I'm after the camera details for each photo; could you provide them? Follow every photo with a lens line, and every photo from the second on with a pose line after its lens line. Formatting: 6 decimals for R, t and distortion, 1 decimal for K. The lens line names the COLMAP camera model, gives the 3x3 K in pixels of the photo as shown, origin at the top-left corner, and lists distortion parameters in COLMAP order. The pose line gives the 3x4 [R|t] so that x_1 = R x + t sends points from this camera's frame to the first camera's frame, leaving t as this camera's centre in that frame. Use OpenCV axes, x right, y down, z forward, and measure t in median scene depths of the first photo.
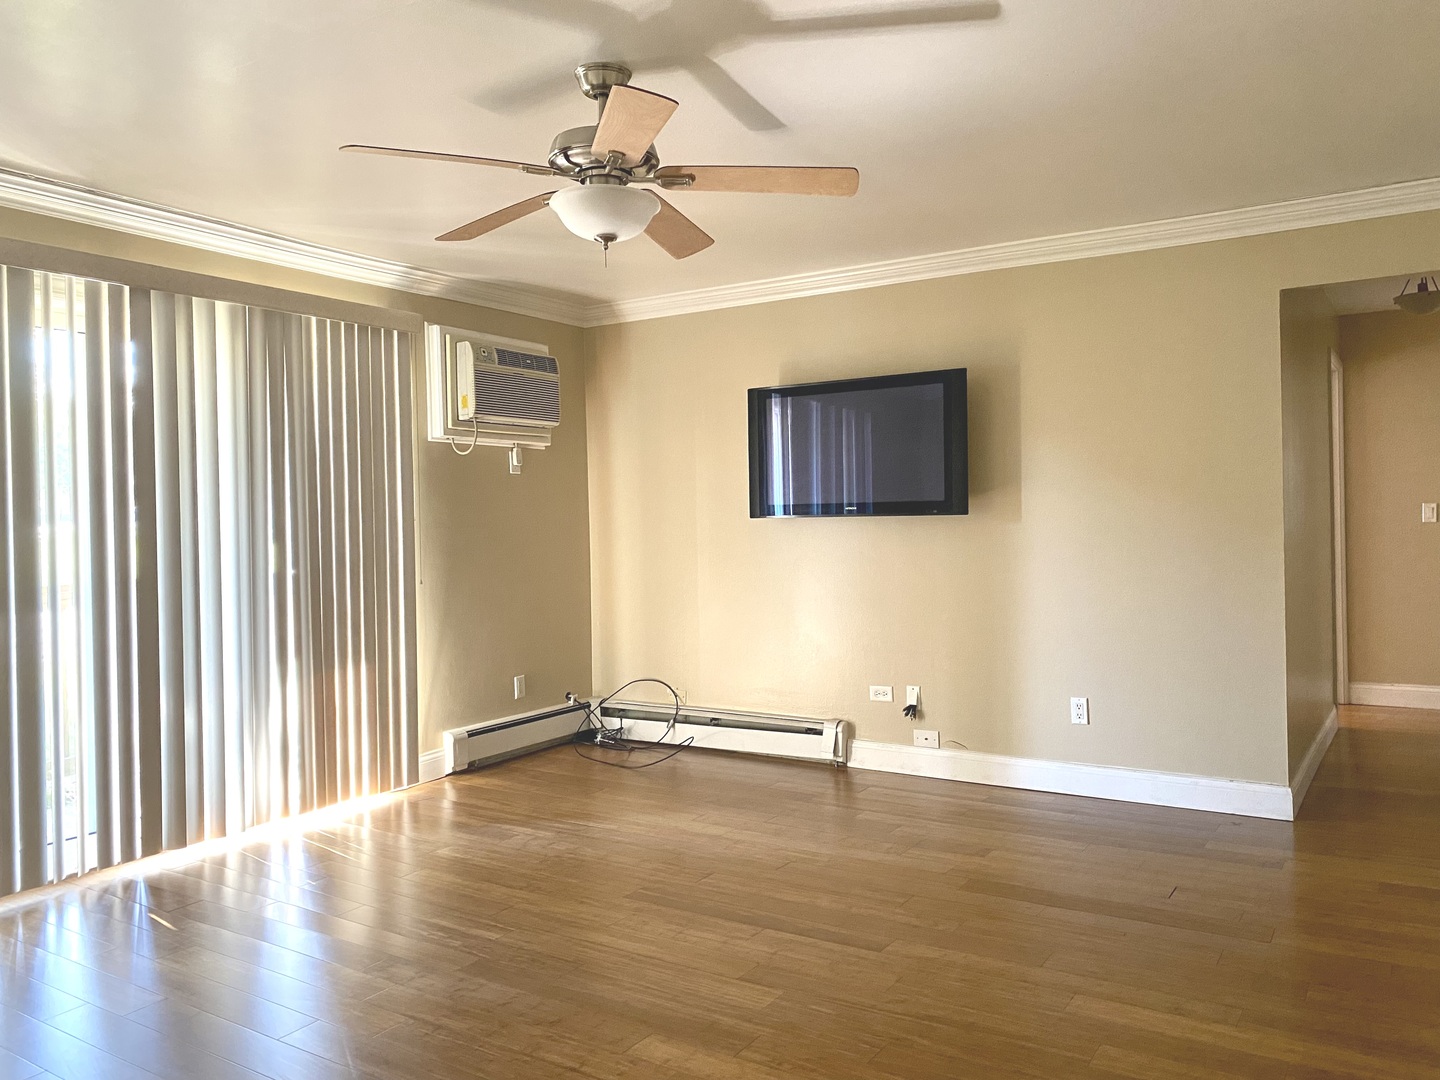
lens RADIAL K [[1104.3, 0, 725.8], [0, 1104.3, 537.3], [0, 0, 1]] dist [0.062060, -0.032095]
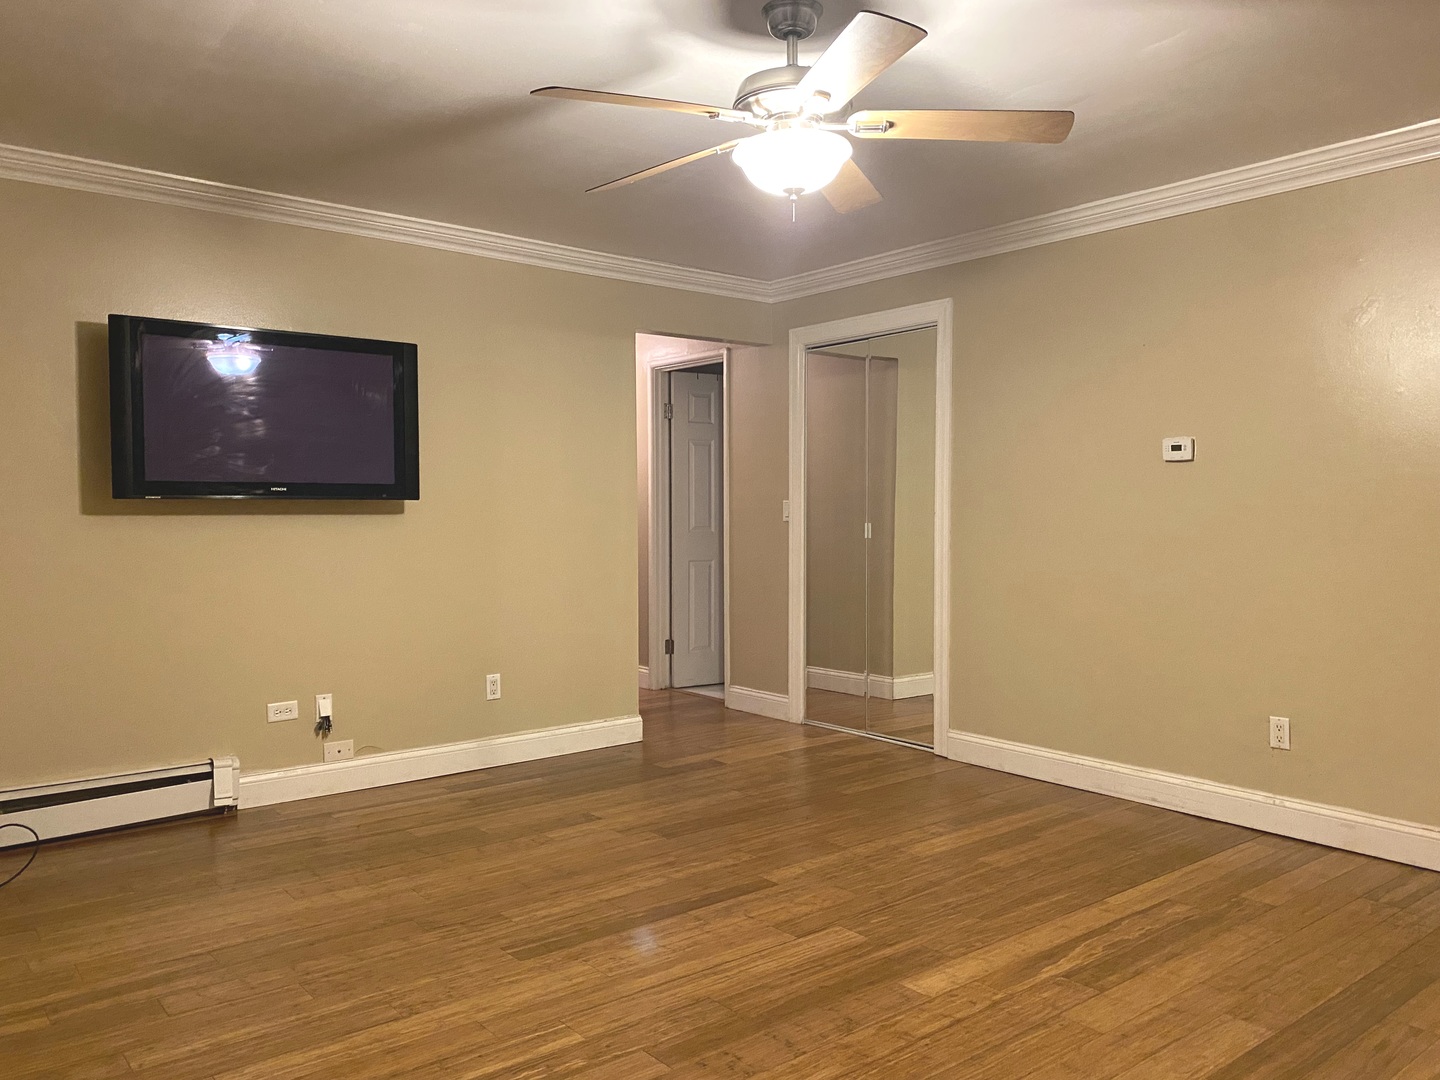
lens RADIAL K [[1104.3, 0, 724.1], [0, 1104.3, 534.4], [0, 0, 1]] dist [0.062060, -0.032095]
pose [[0.319006, -0.008214, 0.947717, -0.790120], [0.012914, 0.999907, 0.004319, 0.010419], [-0.947665, 0.010861, 0.319083, 0.578412]]
